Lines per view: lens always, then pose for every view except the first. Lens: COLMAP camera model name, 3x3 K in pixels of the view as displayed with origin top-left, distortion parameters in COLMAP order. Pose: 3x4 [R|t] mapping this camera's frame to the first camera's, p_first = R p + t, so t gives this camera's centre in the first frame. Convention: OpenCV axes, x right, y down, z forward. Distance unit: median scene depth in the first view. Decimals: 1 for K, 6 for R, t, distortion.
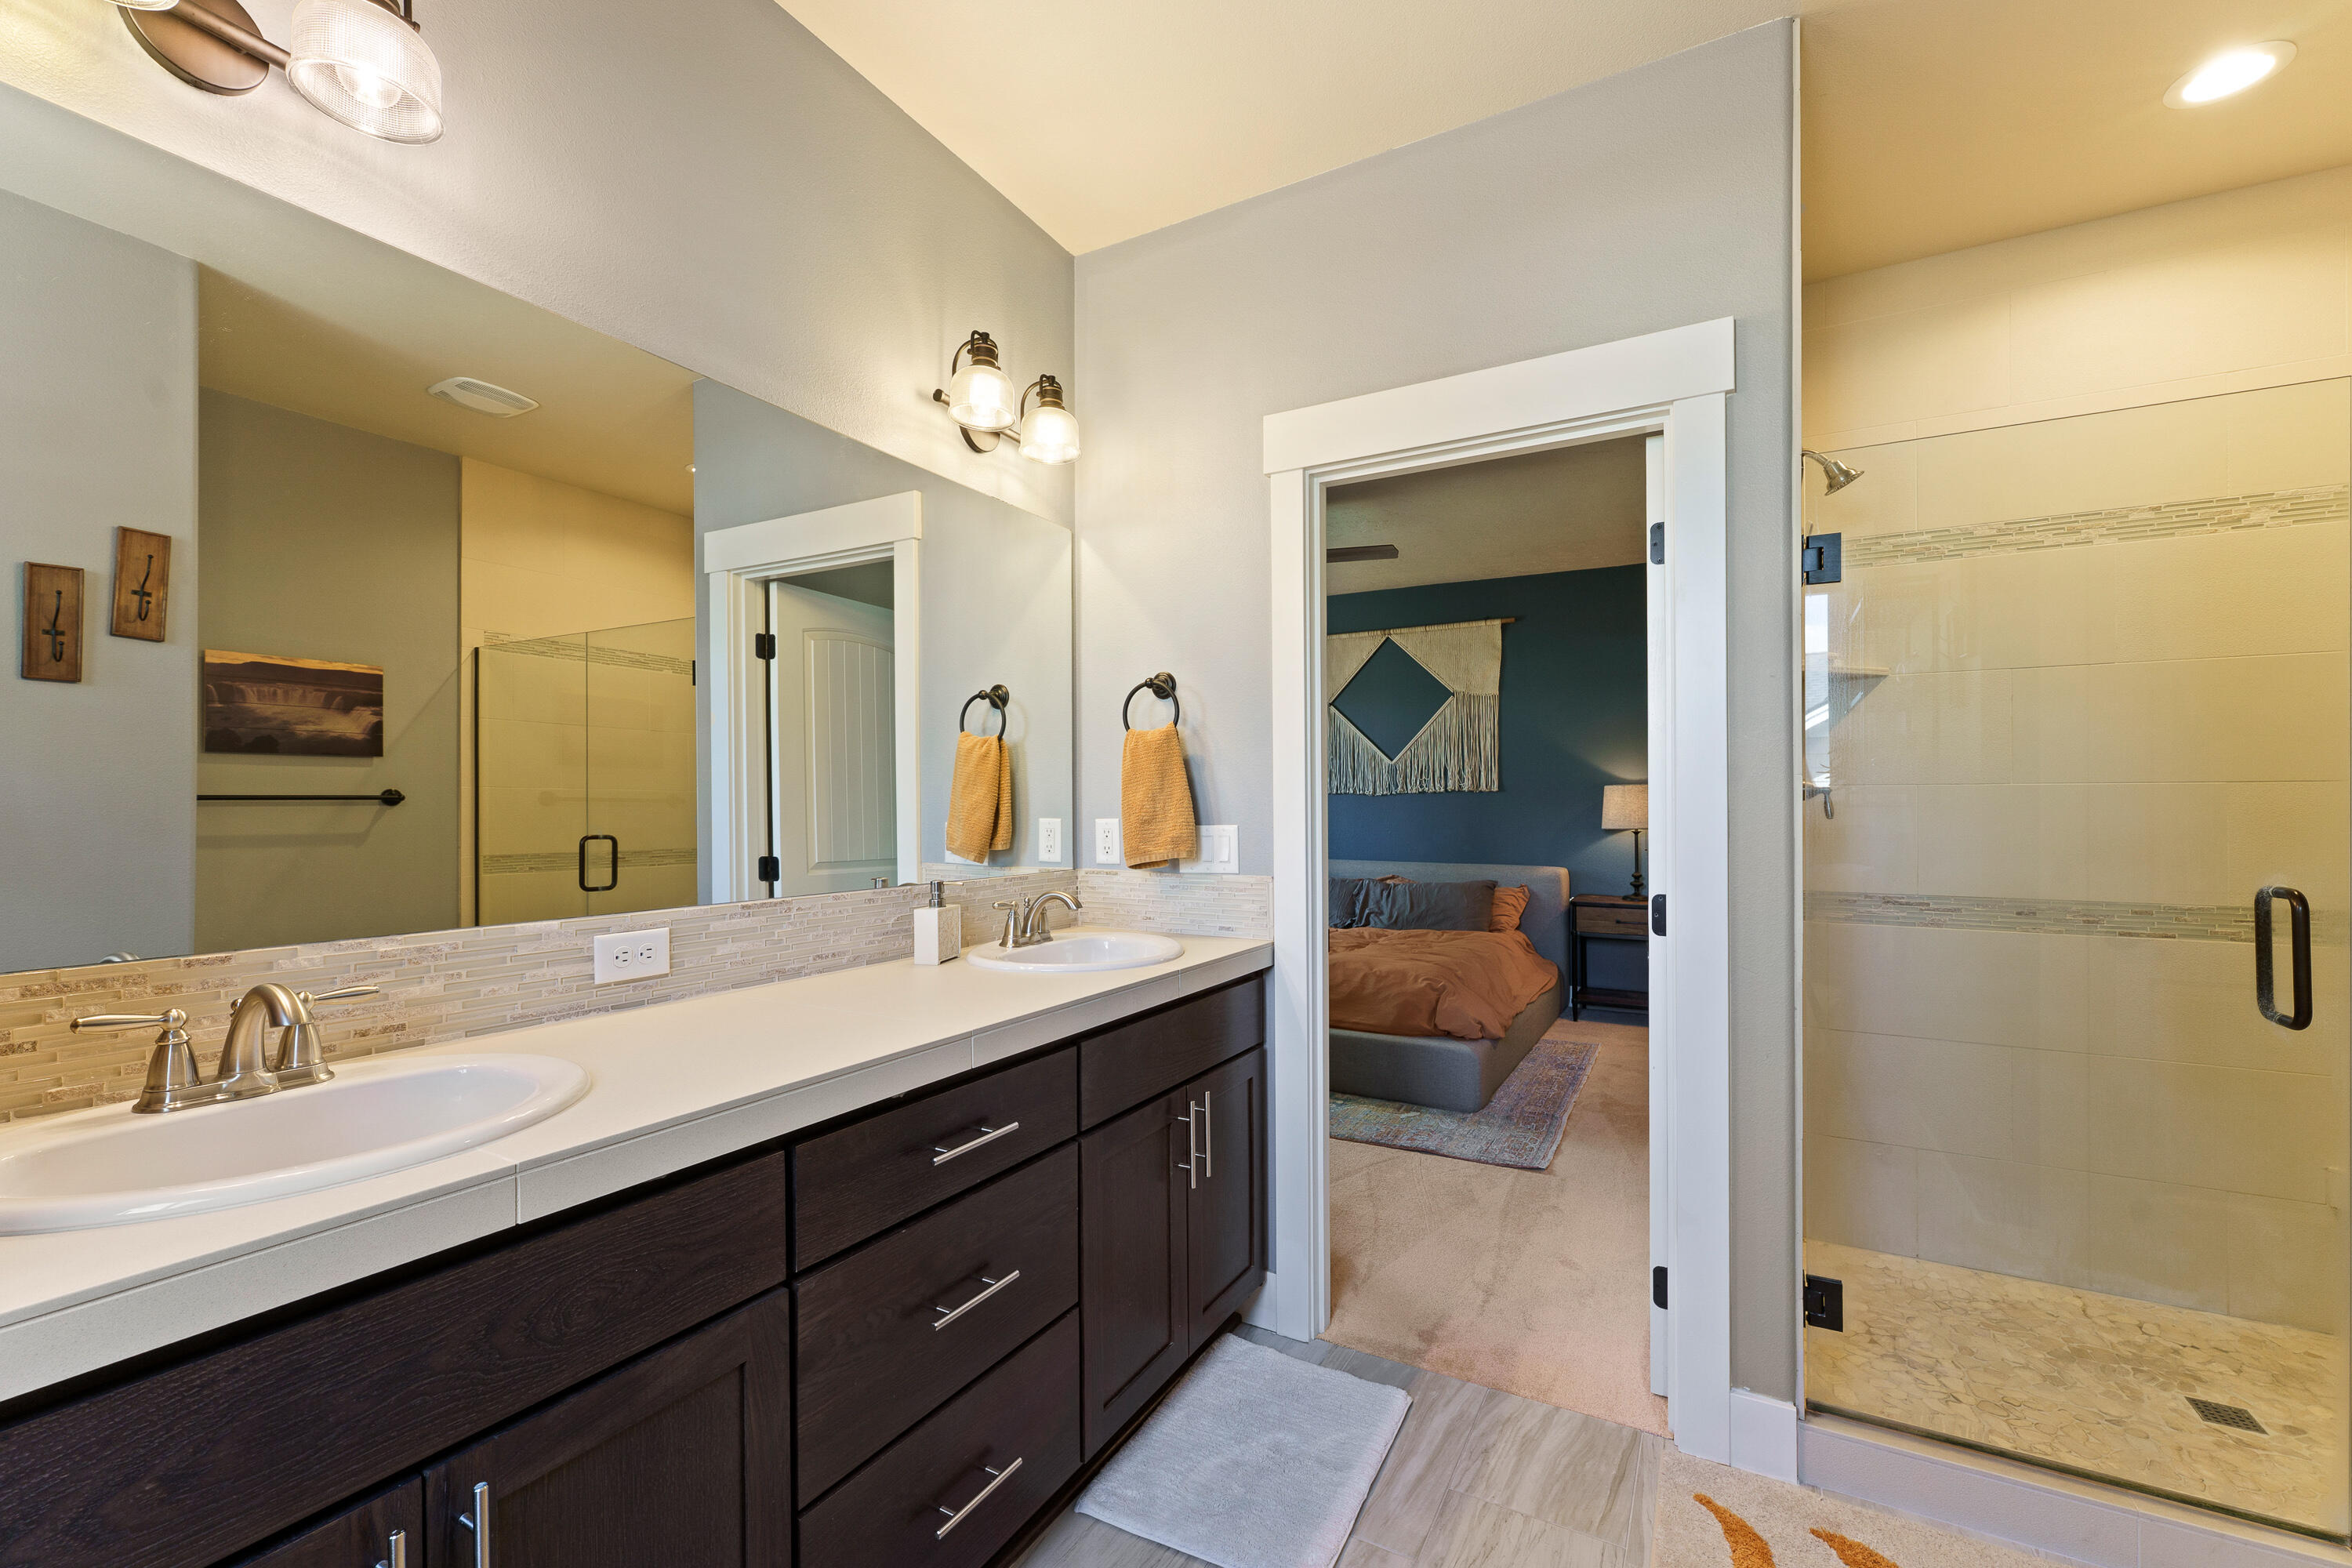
lens RADIAL K [[950.9, 0, 1183.6], [0, 950.9, 787.7], [0, 0, 1]] dist [0.001437, -0.000510]
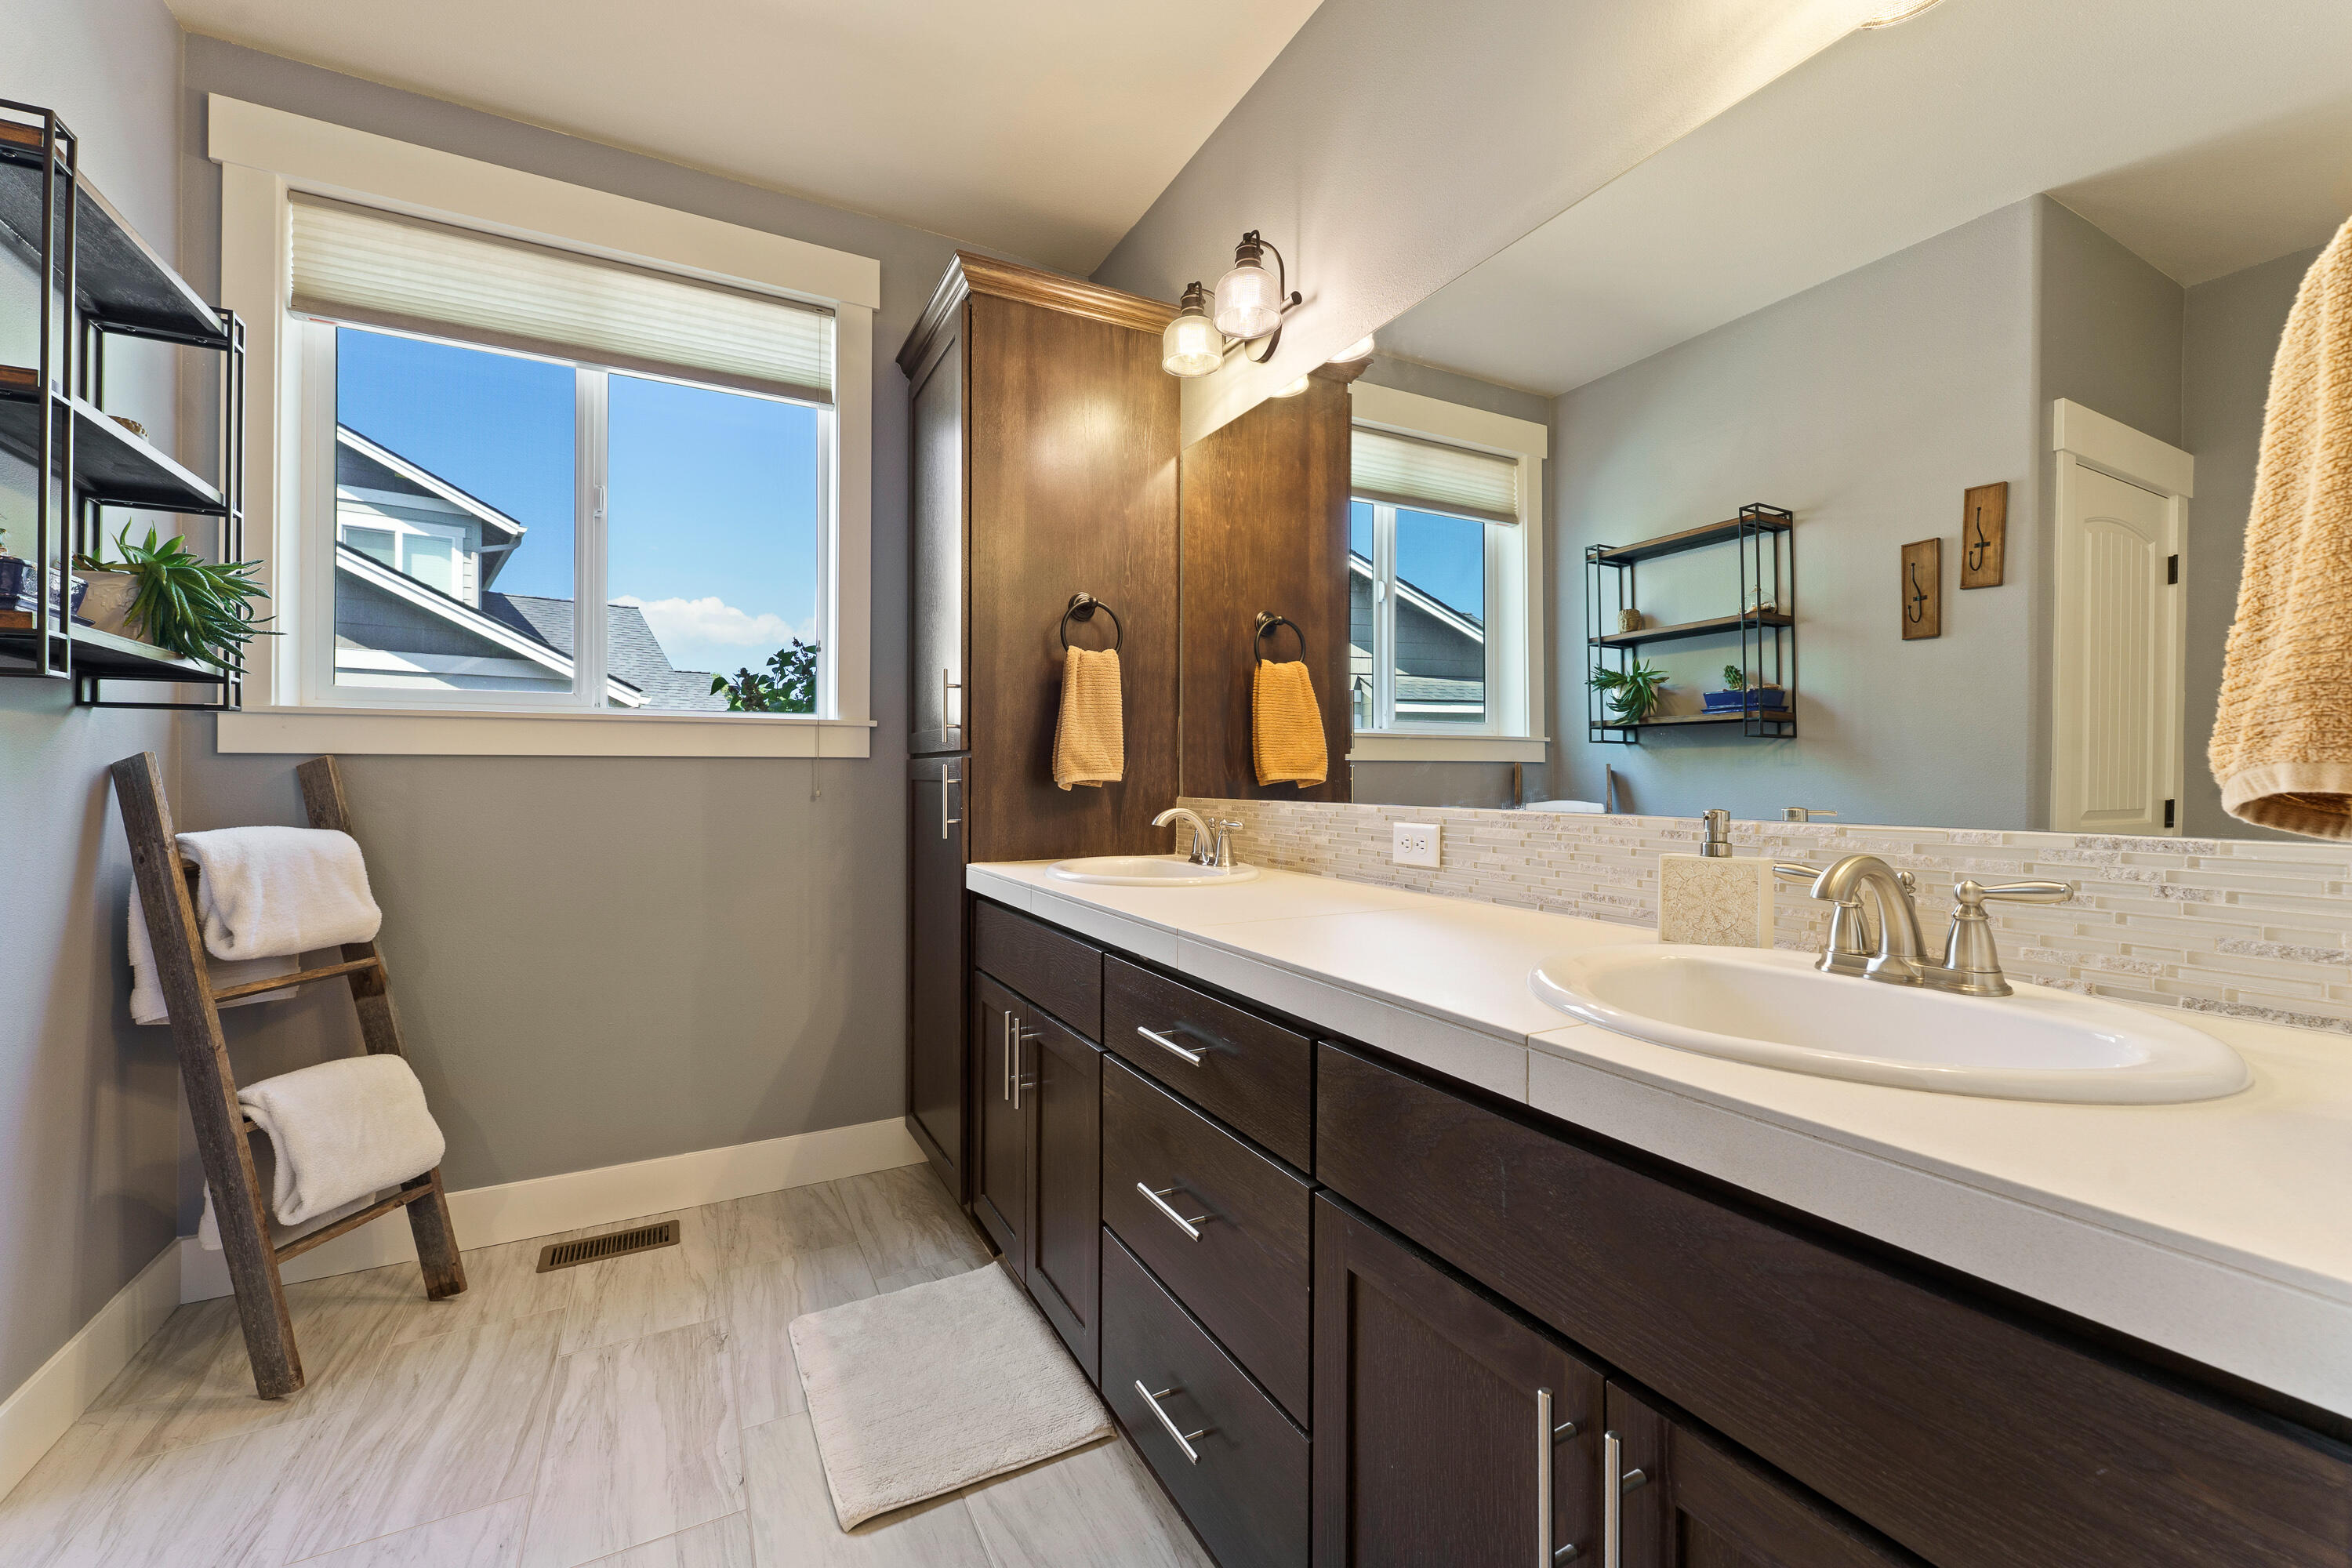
lens RADIAL K [[950.9, 0, 1186.3], [0, 950.9, 788.1], [0, 0, 1]] dist [0.001437, -0.000510]
pose [[-0.530662, 0.005212, -0.847567, 0.482087], [0.010979, 0.999939, -0.000725, 0.100798], [0.847512, -0.009690, -0.530687, 1.280179]]
